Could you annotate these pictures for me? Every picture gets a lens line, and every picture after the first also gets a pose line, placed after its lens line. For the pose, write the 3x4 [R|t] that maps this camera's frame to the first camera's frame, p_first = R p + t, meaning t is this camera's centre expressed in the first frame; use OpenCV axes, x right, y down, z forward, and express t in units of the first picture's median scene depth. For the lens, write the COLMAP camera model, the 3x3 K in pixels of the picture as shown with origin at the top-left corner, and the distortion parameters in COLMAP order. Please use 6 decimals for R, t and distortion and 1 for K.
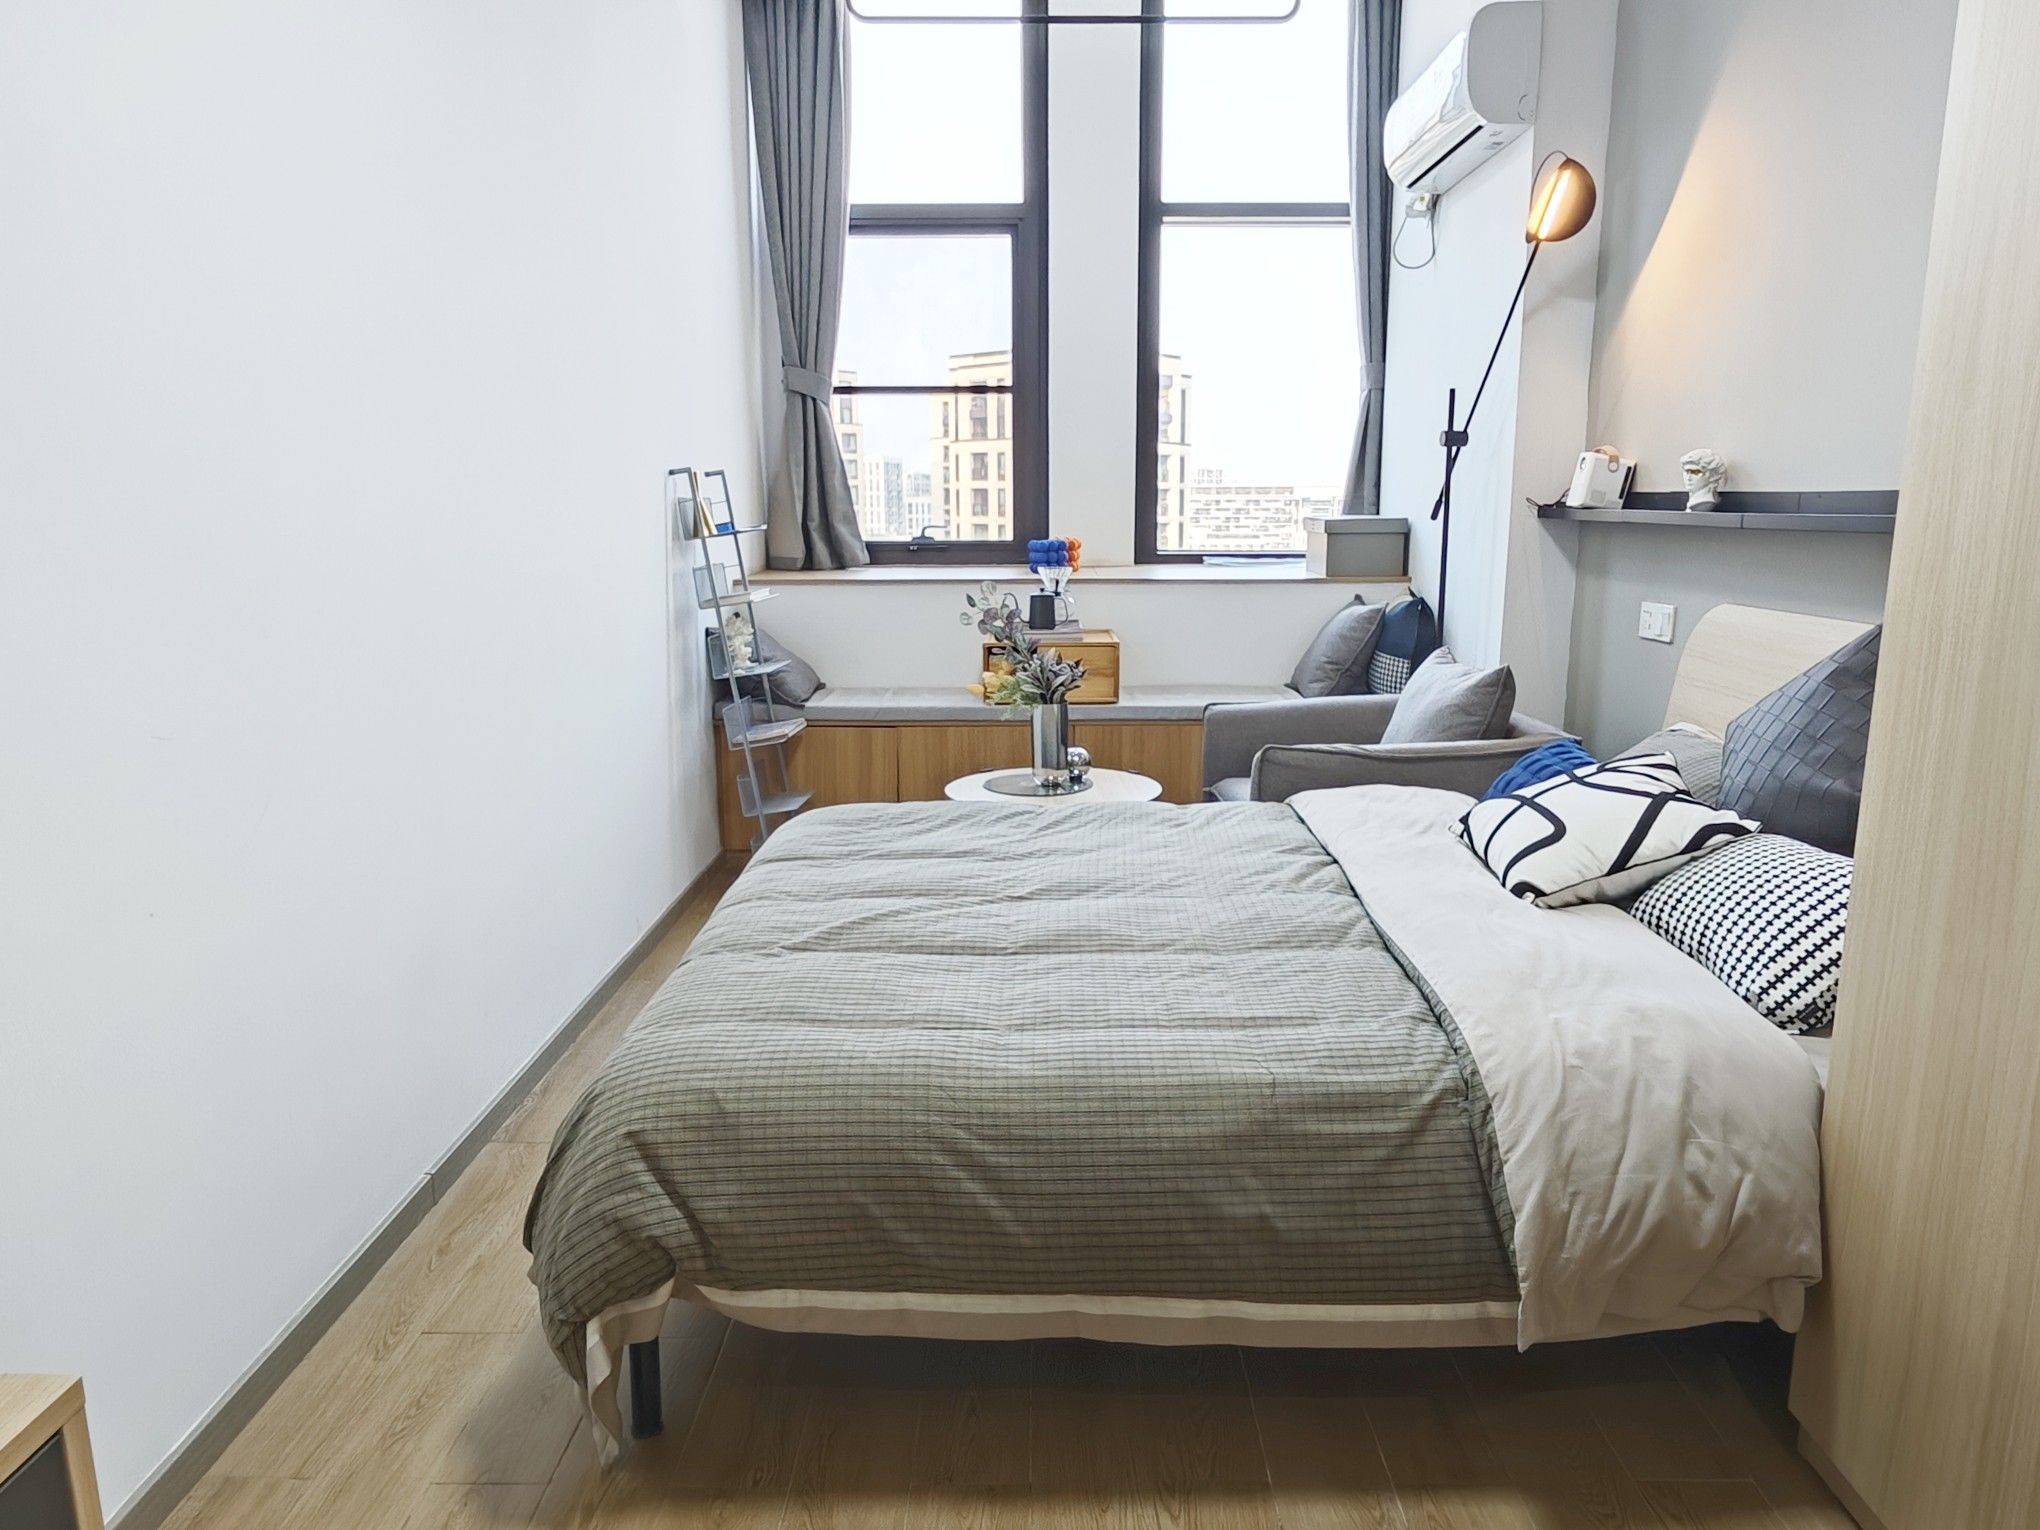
lens RADIAL K [[1342.7, 0, 1055.1], [0, 1342.7, 778.2], [0, 0, 1]] dist [-0.012432, 0.002513]
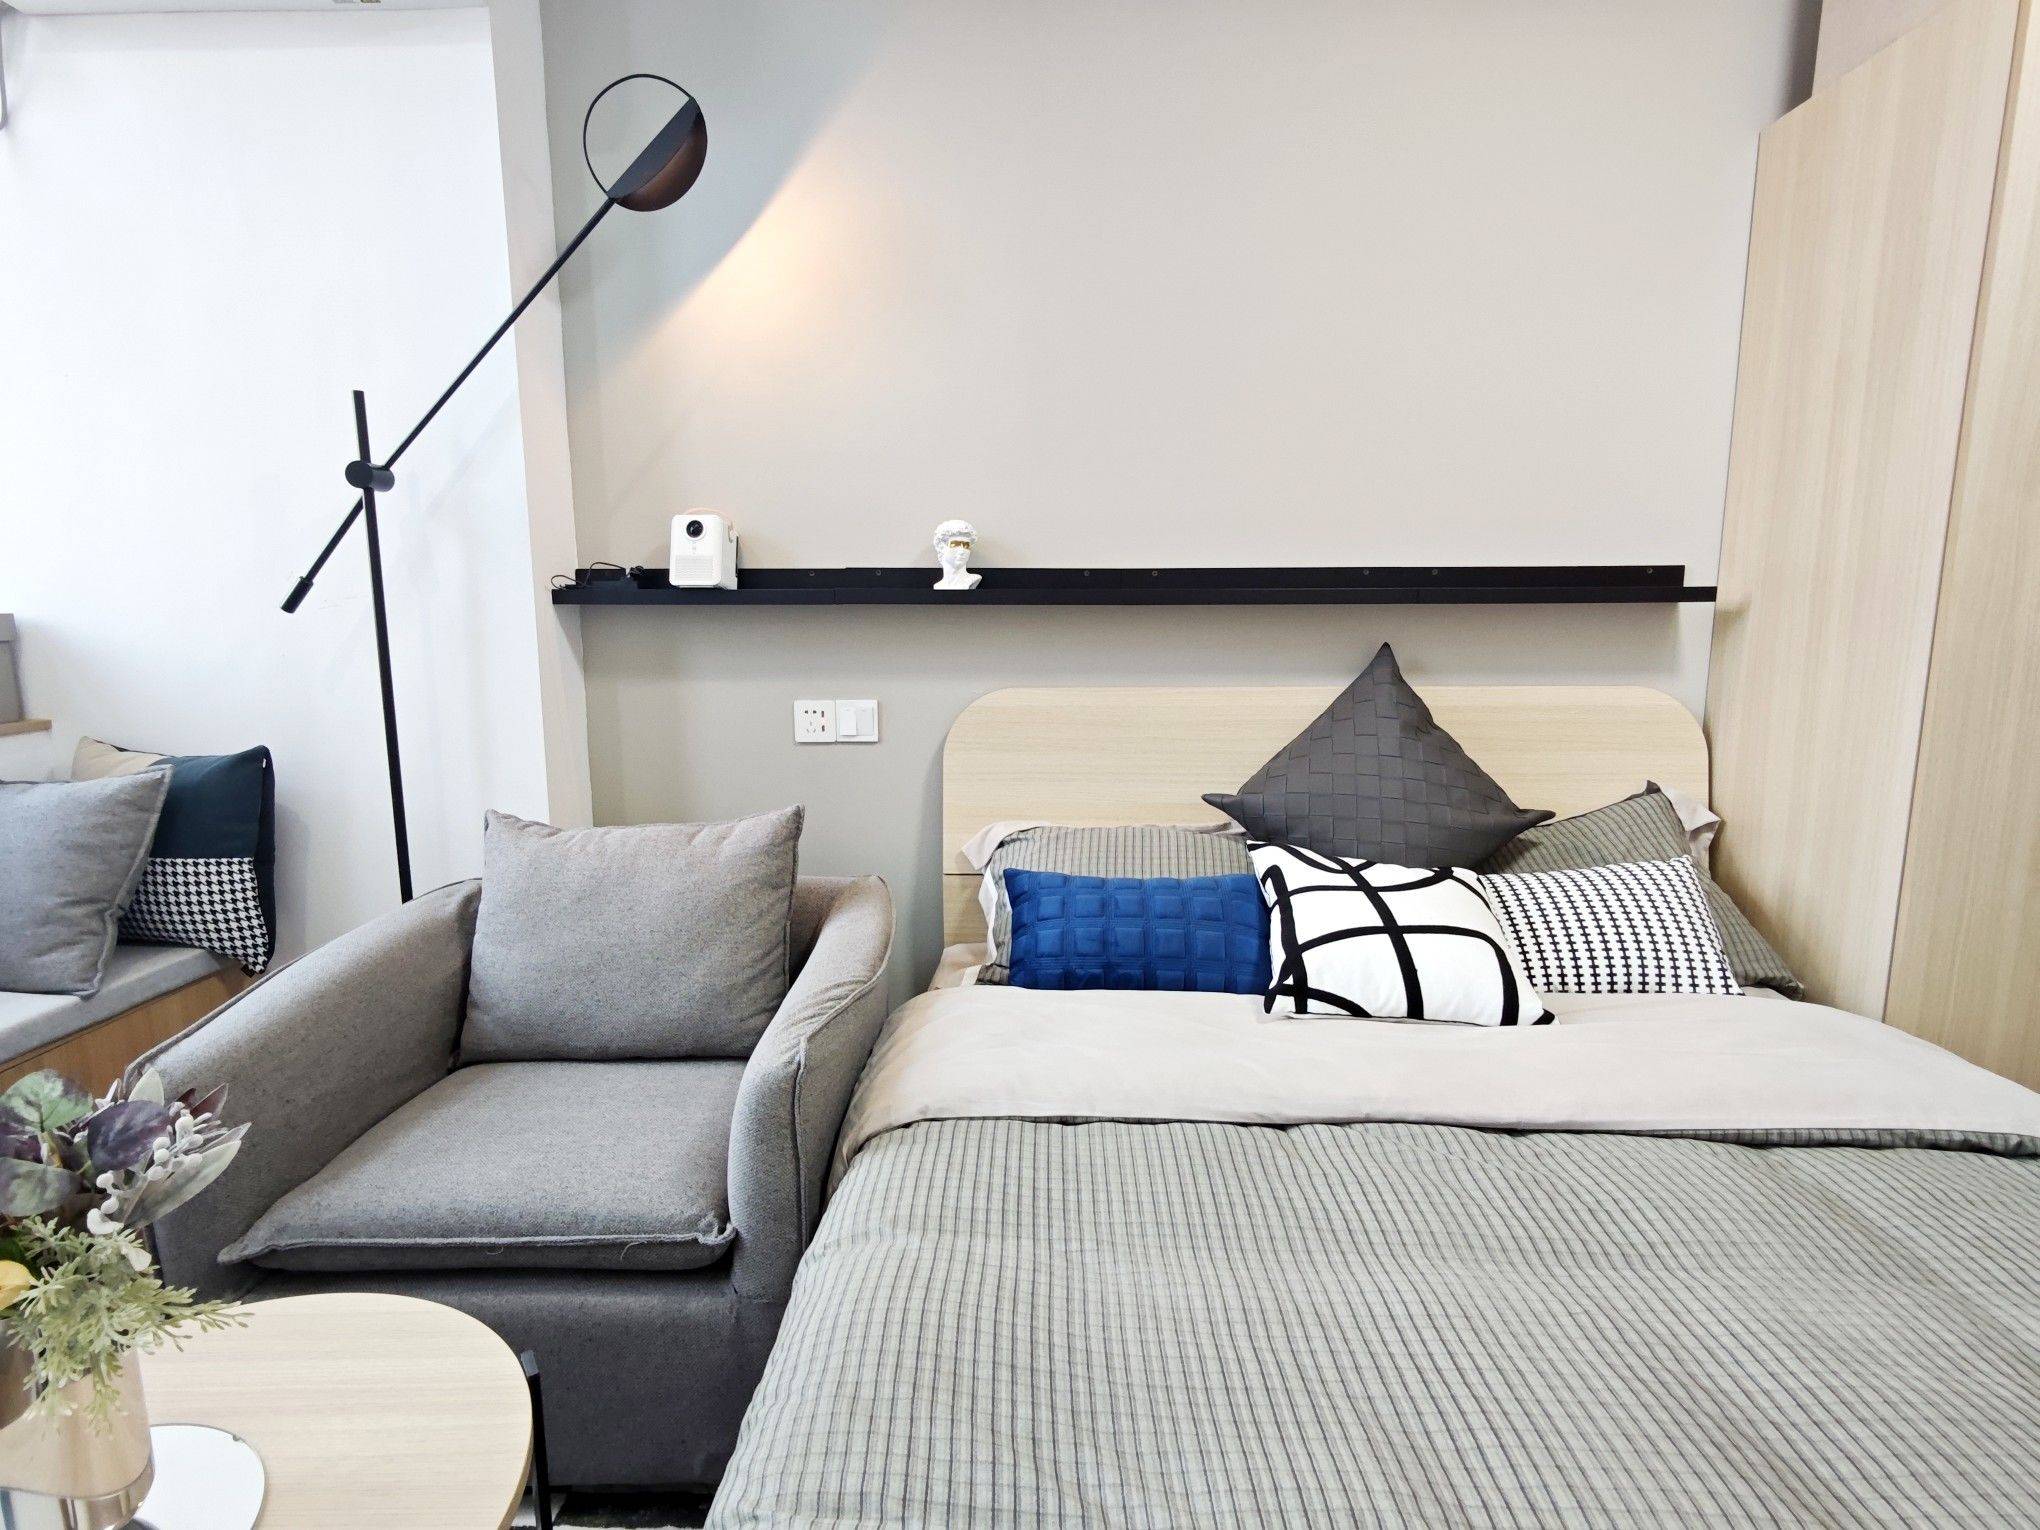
lens RADIAL K [[1086.8, 0, 1016.2], [0, 1086.8, 765.7], [0, 0, 1]] dist [0.005937, 0.000639]
pose [[0.038715, -0.163196, 0.985834, -0.211630], [0.202051, 0.967473, 0.152221, -0.156793], [-0.978610, 0.193295, 0.070430, 0.771447]]
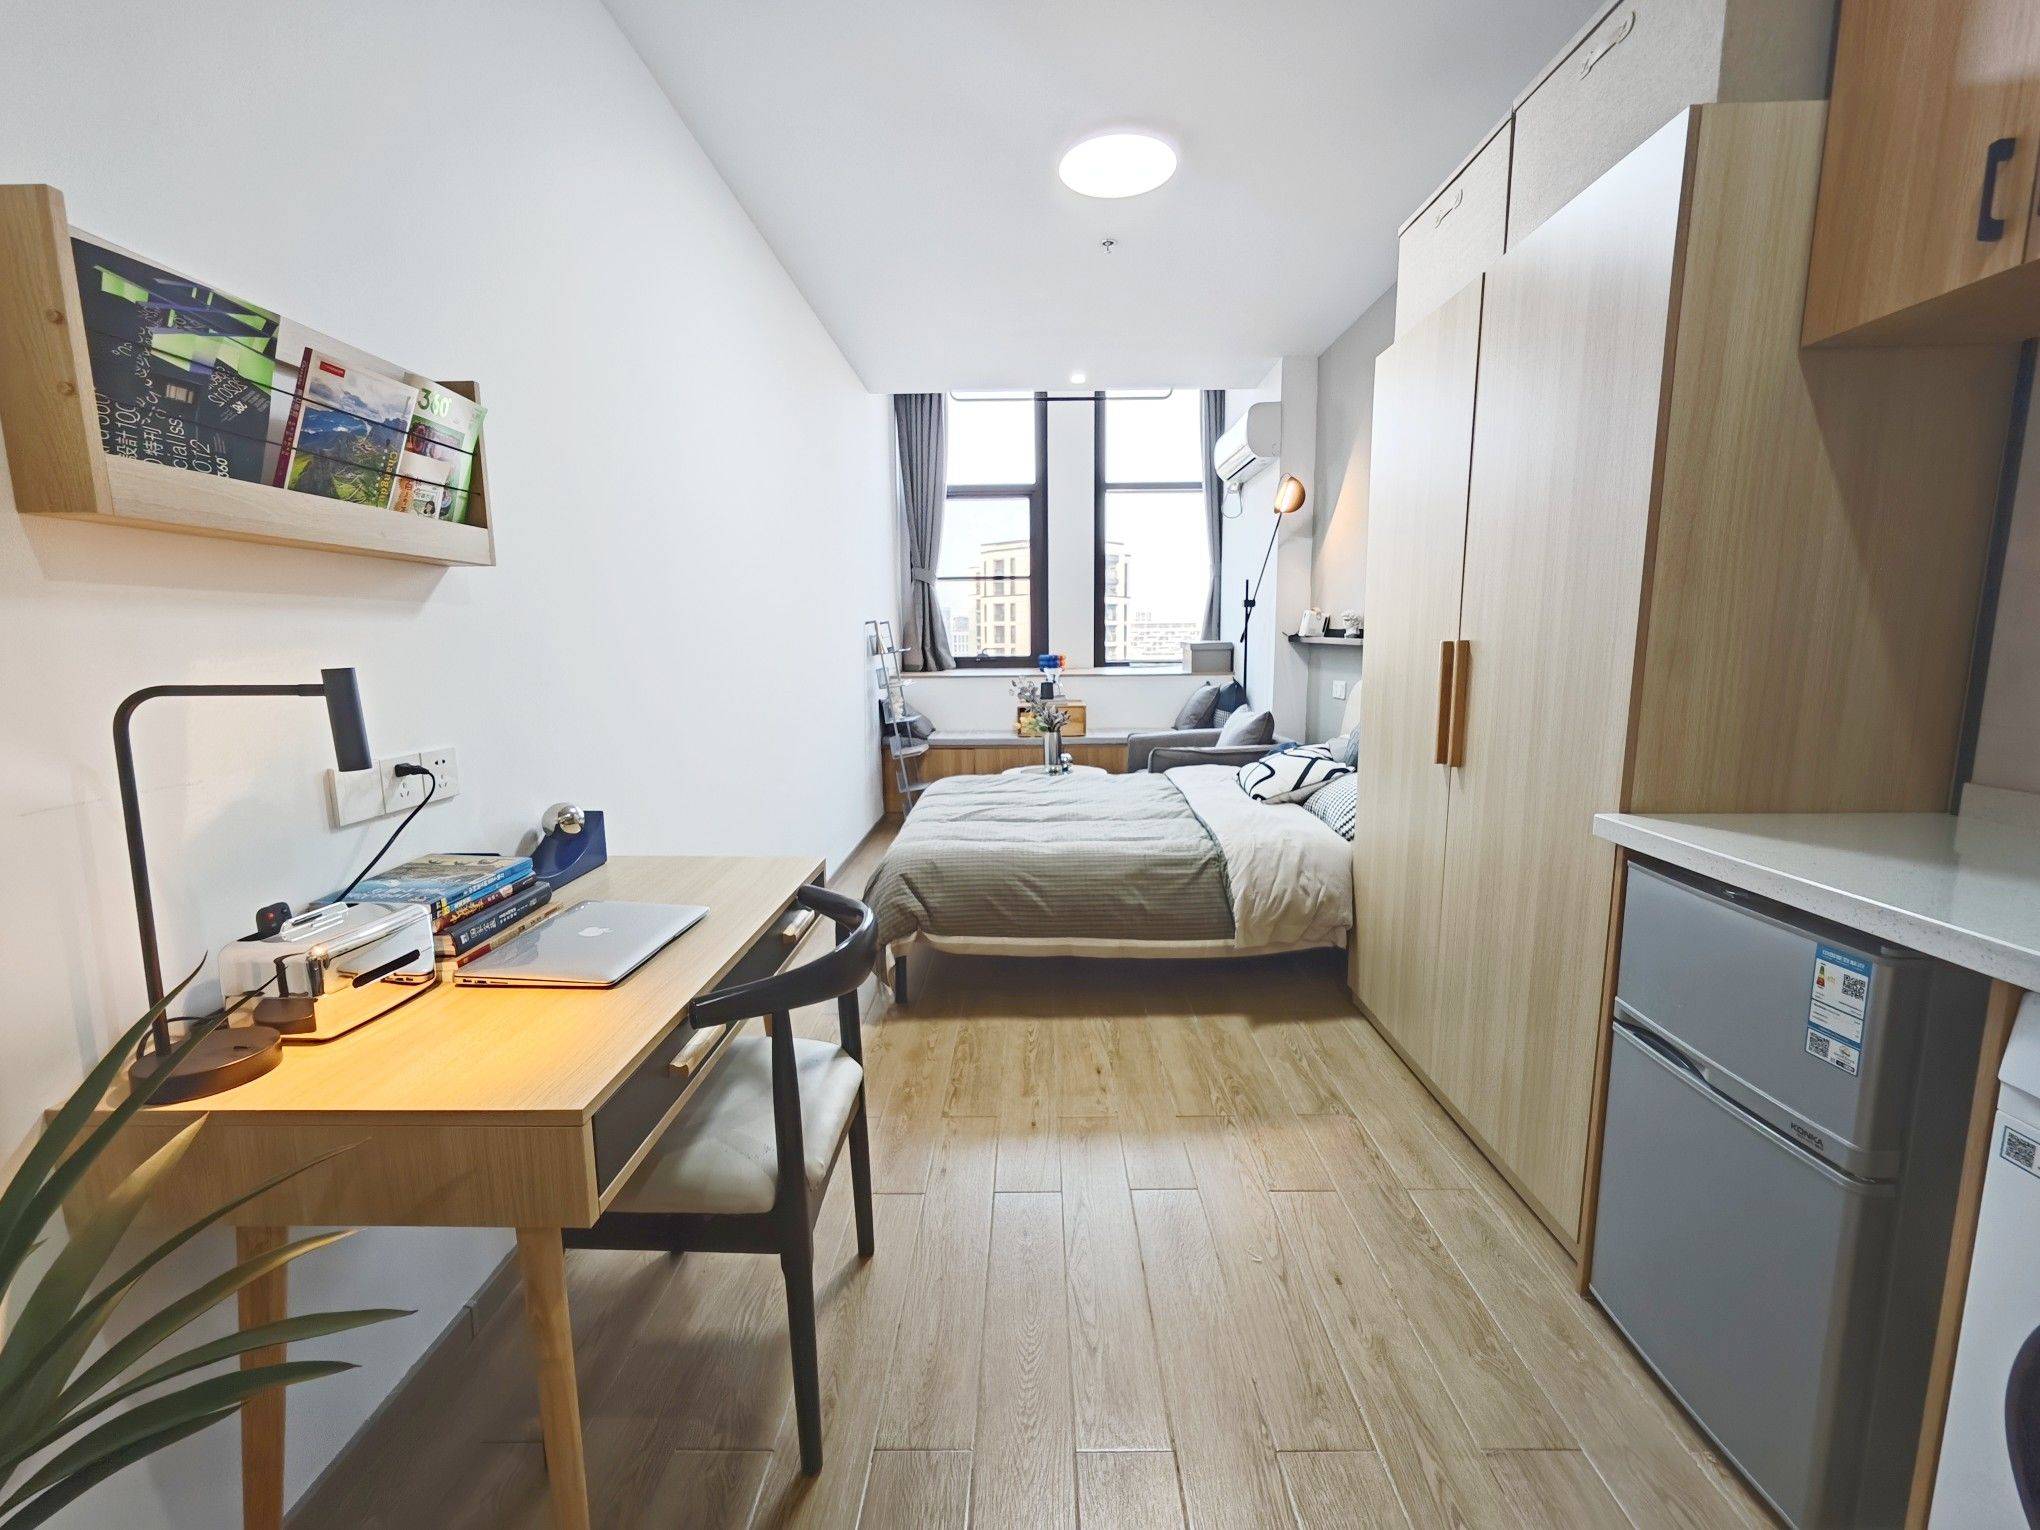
lens RADIAL K [[853.1, 0, 1030.7], [0, 853.1, 762.8], [0, 0, 1]] dist [0.000860, 0.001632]
pose [[0.999807, -0.005242, -0.018950, -0.013343], [0.004239, 0.998606, -0.052615, 0.062561], [0.019199, 0.052524, 0.998435, -0.323178]]
